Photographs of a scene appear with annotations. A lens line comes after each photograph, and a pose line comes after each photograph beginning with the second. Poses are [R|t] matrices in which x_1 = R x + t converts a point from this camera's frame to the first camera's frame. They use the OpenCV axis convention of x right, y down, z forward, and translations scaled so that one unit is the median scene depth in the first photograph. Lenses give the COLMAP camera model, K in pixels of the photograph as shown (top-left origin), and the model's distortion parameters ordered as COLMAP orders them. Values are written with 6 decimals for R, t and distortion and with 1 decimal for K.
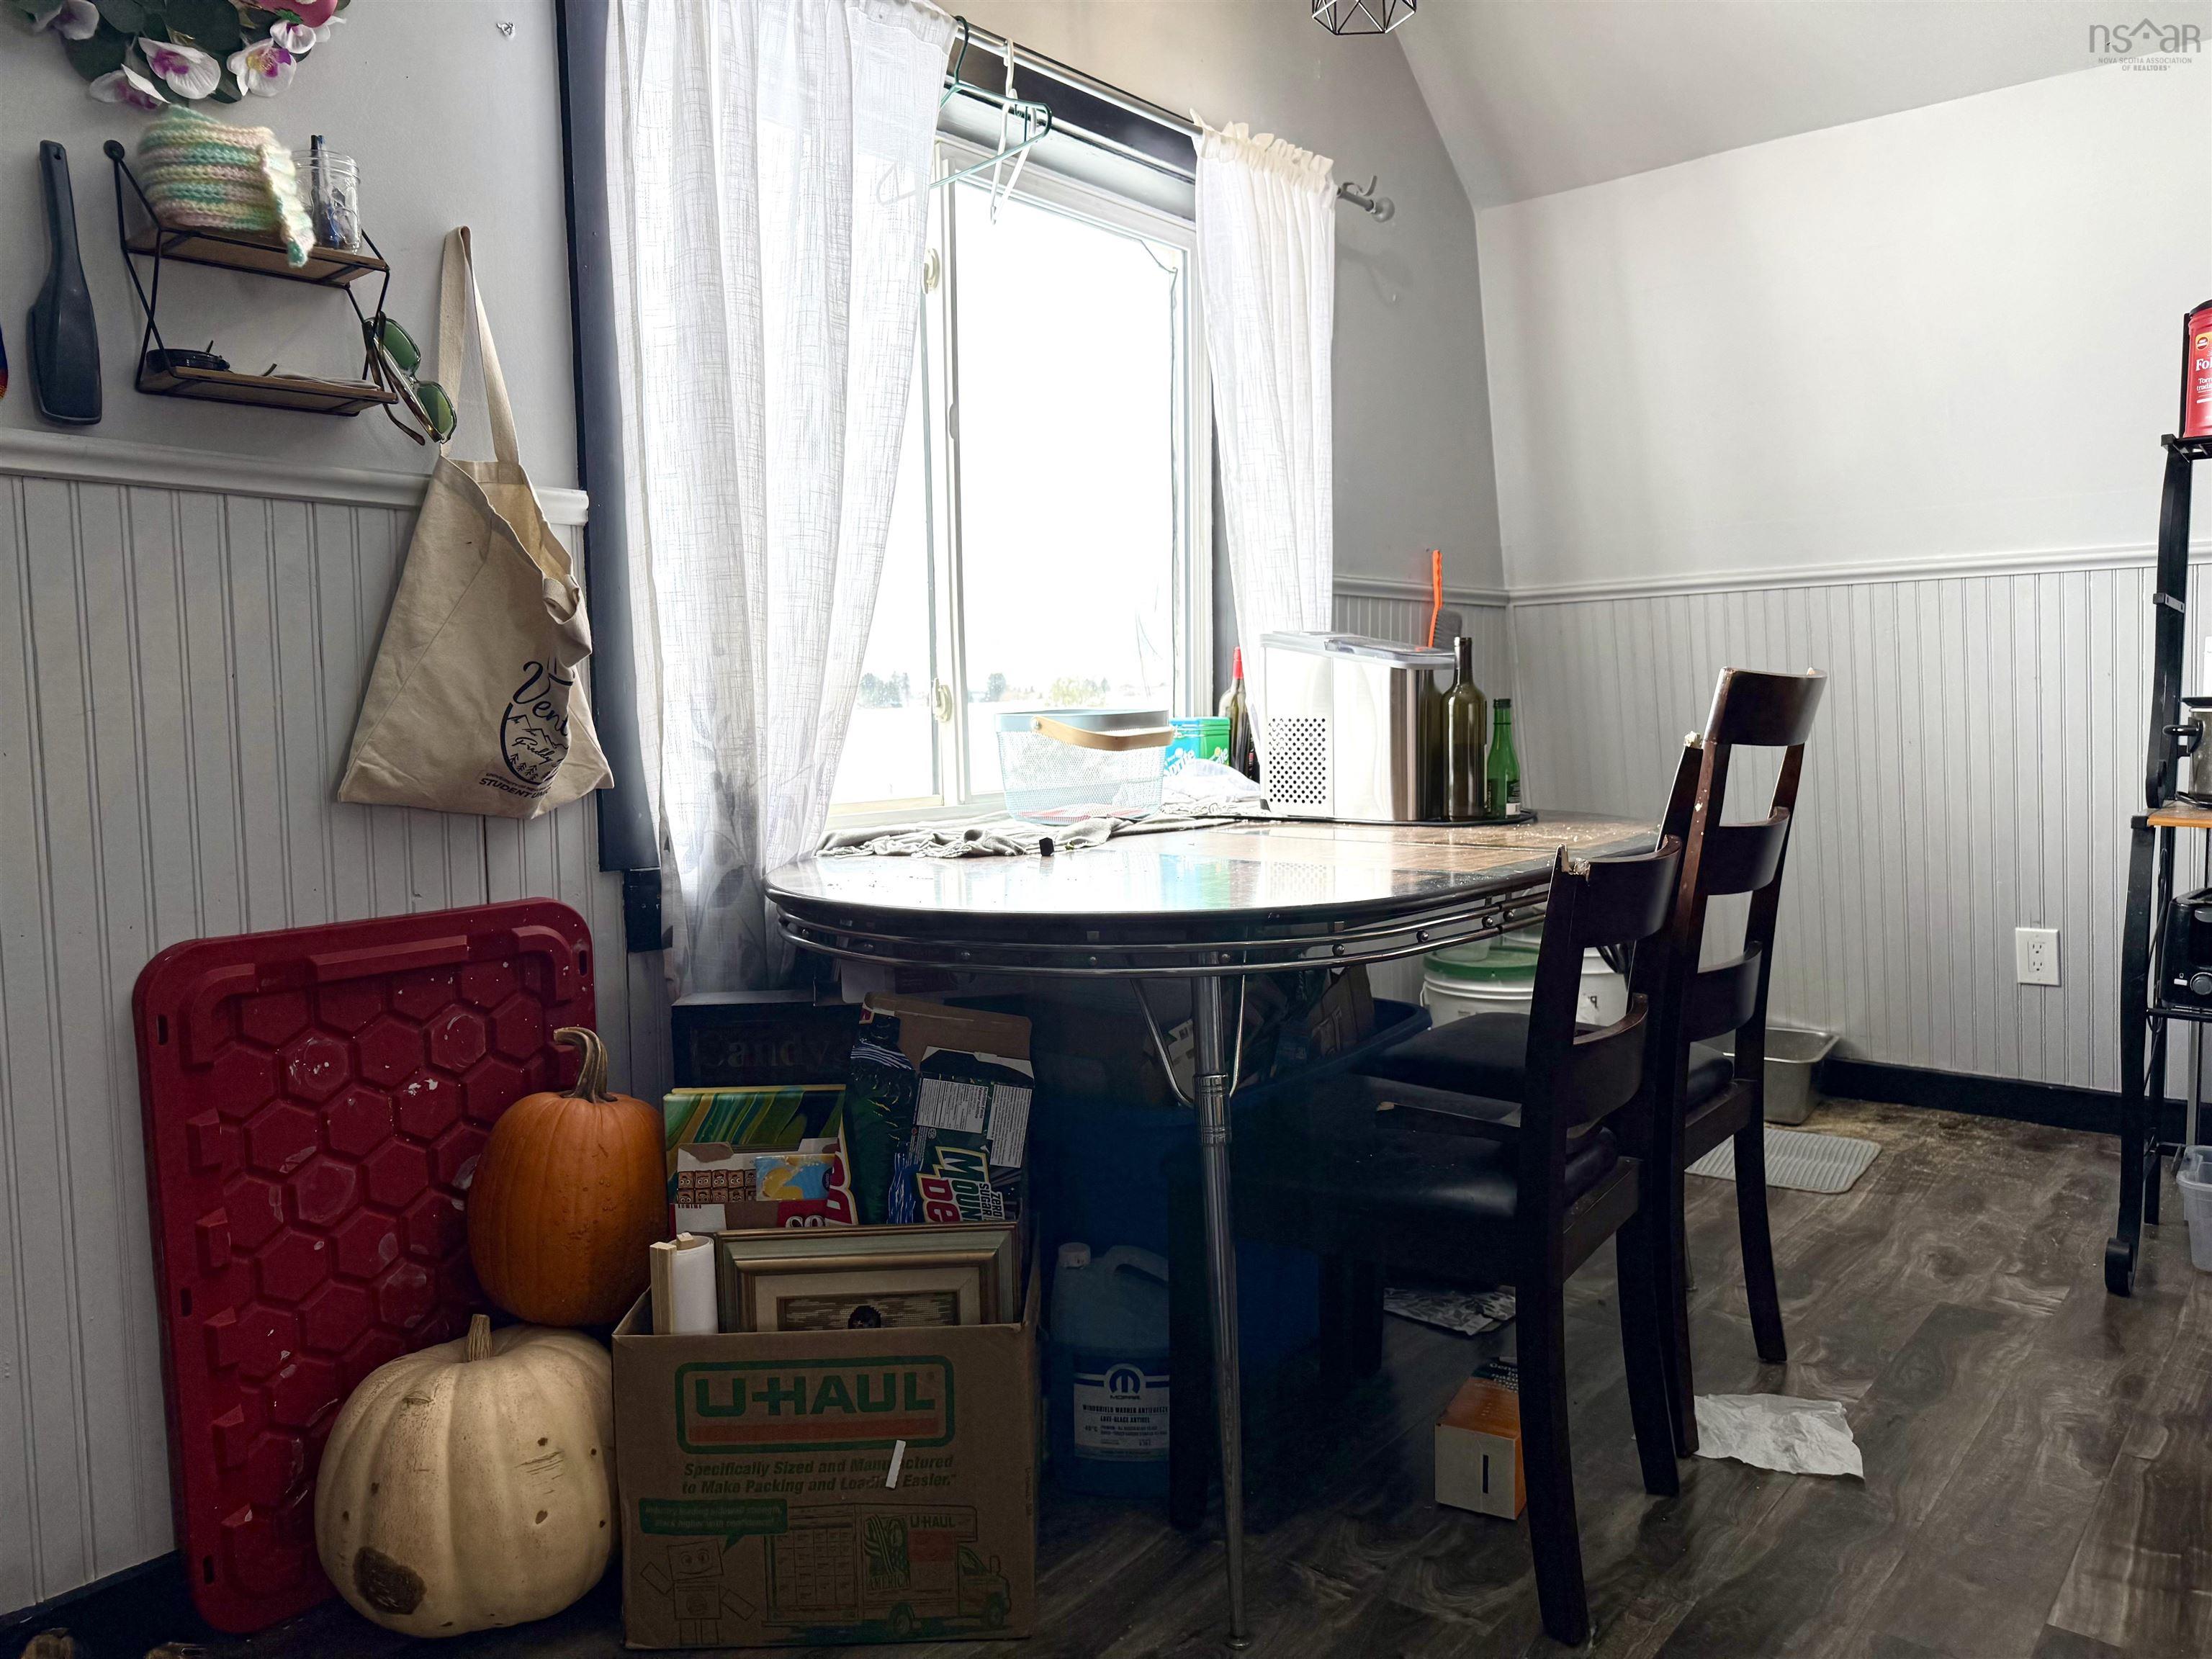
lens RADIAL K [[1571.4, 0, 1104.1], [0, 1571.4, 824.1], [0, 0, 1]] dist [-0.002700, -0.002118]
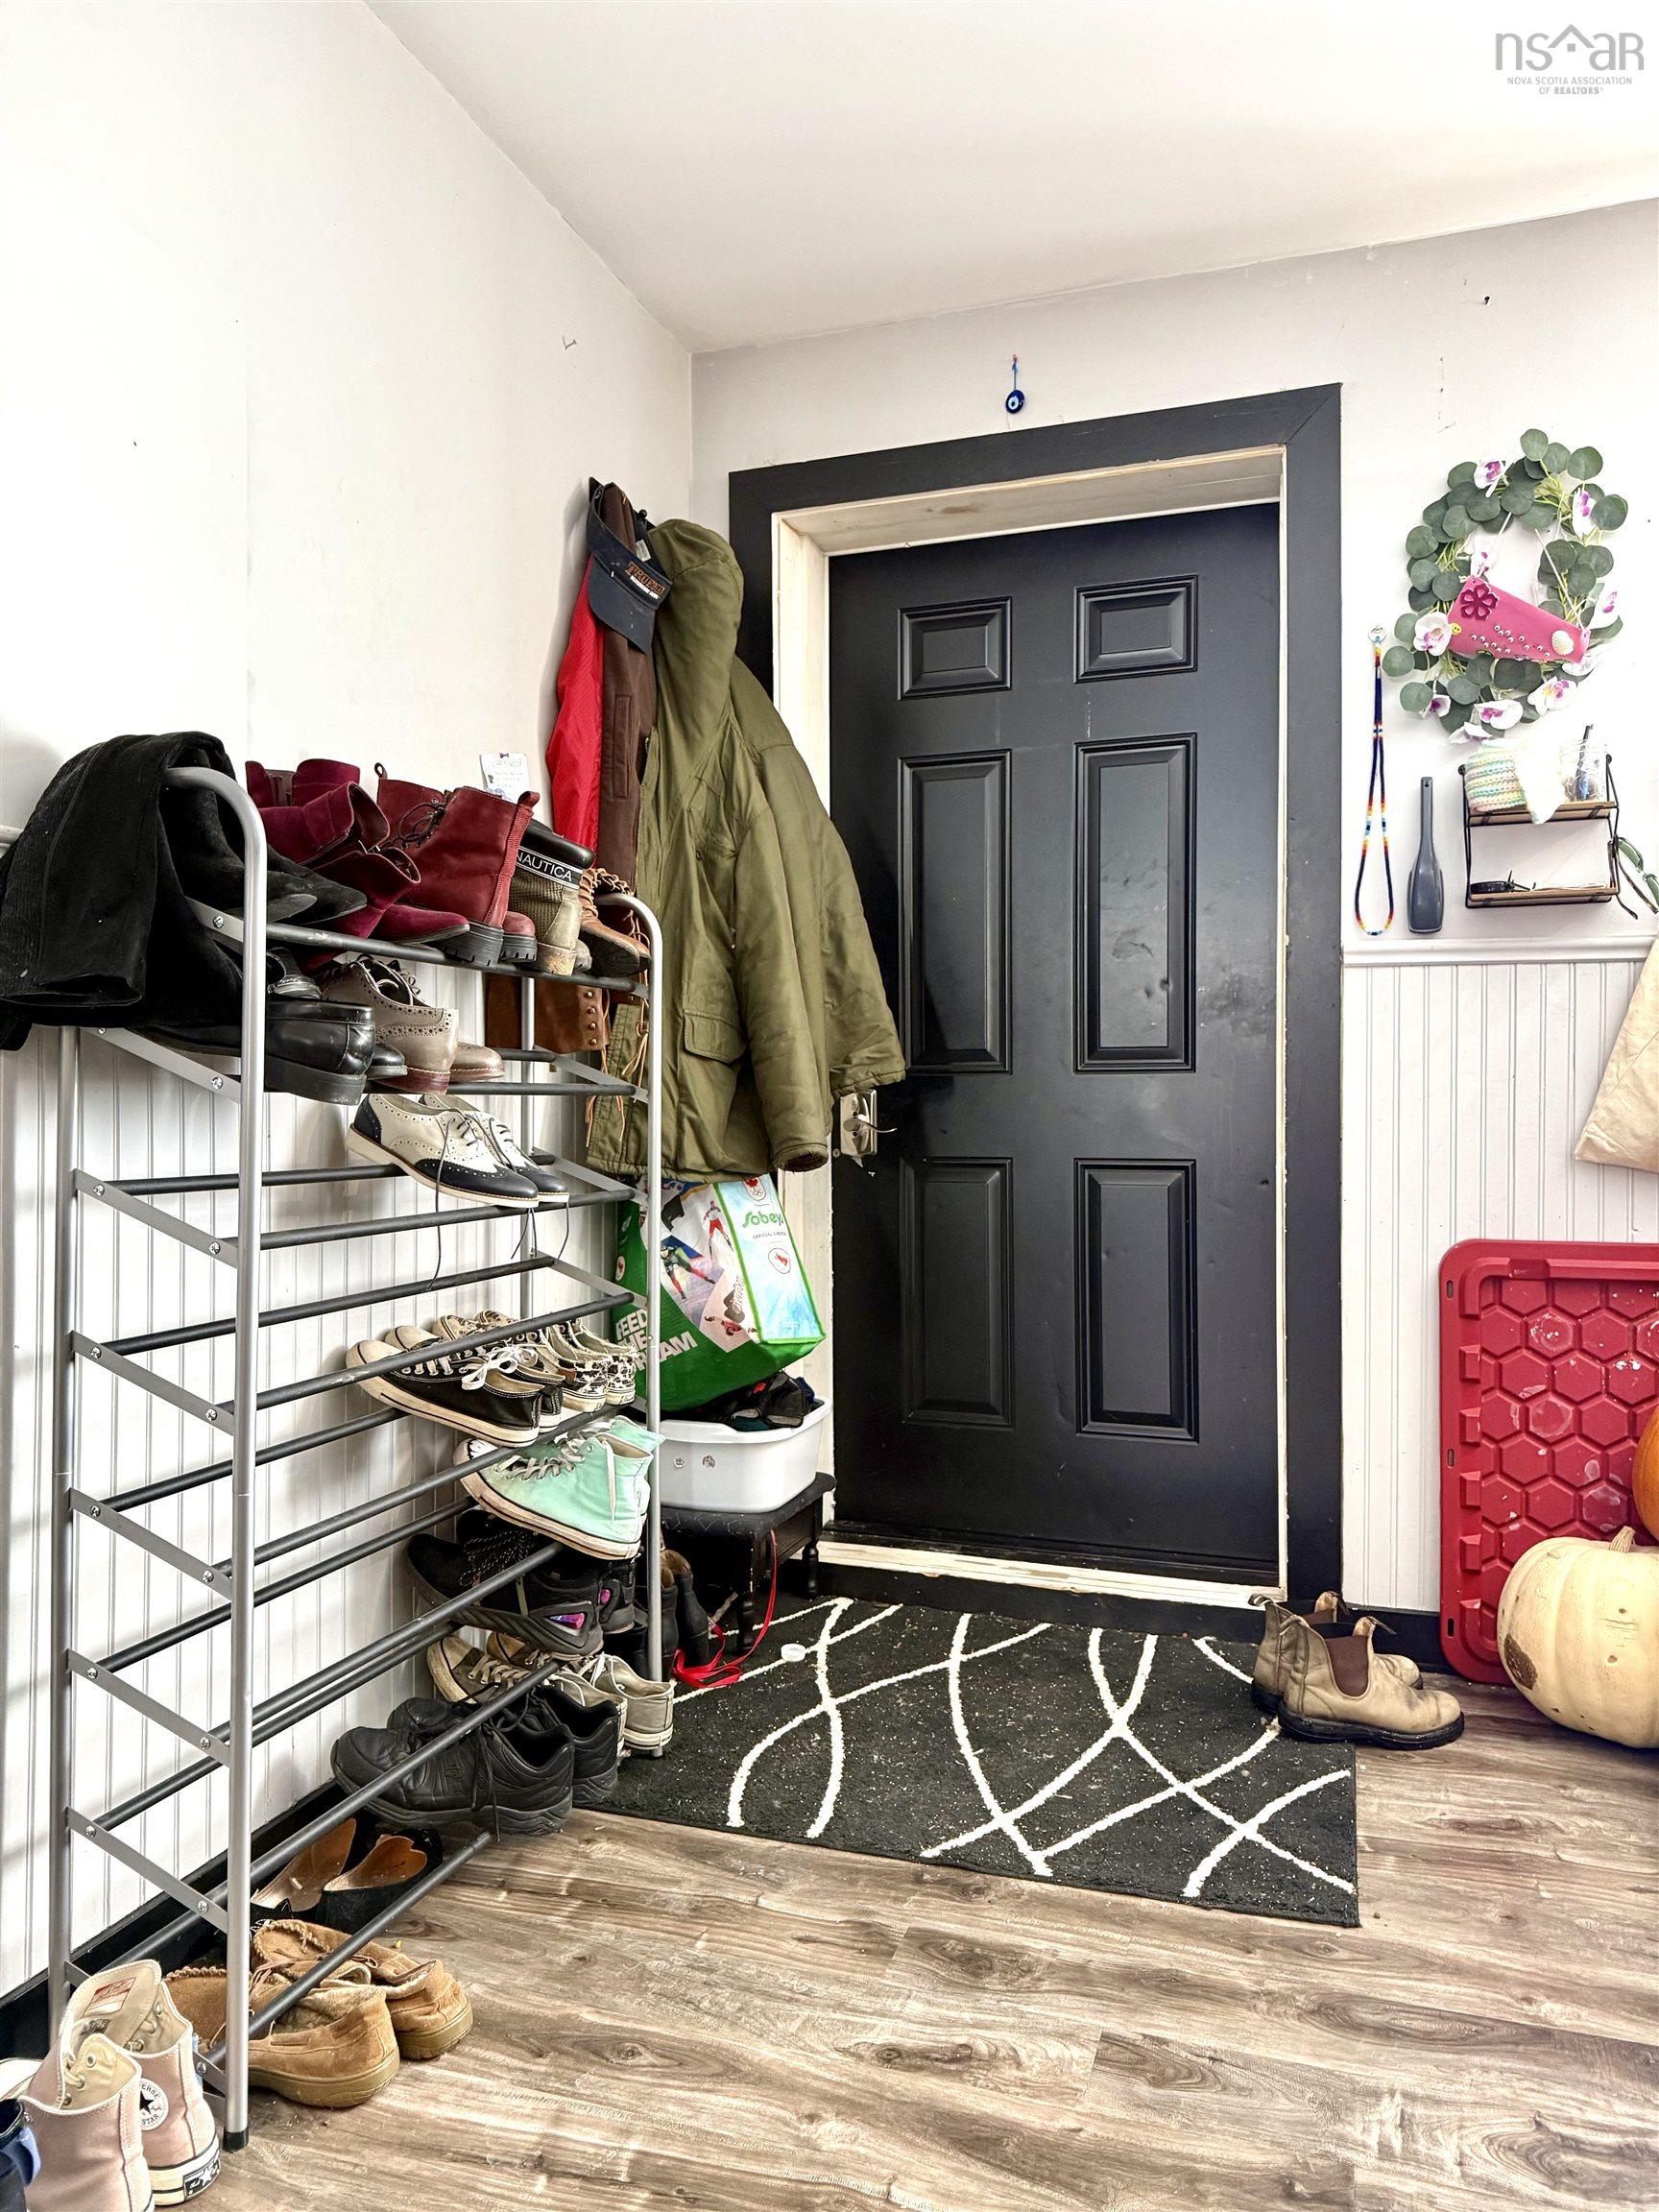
lens RADIAL K [[1544.6, 0, 829.5], [0, 1544.6, 1106.0], [0, 0, 1]] dist [0.079531, -0.106758]
pose [[0.362806, 0.023173, -0.931577, 0.666607], [-0.079622, 0.996806, -0.006214, 0.000501], [0.928457, 0.076429, 0.363492, -0.216563]]
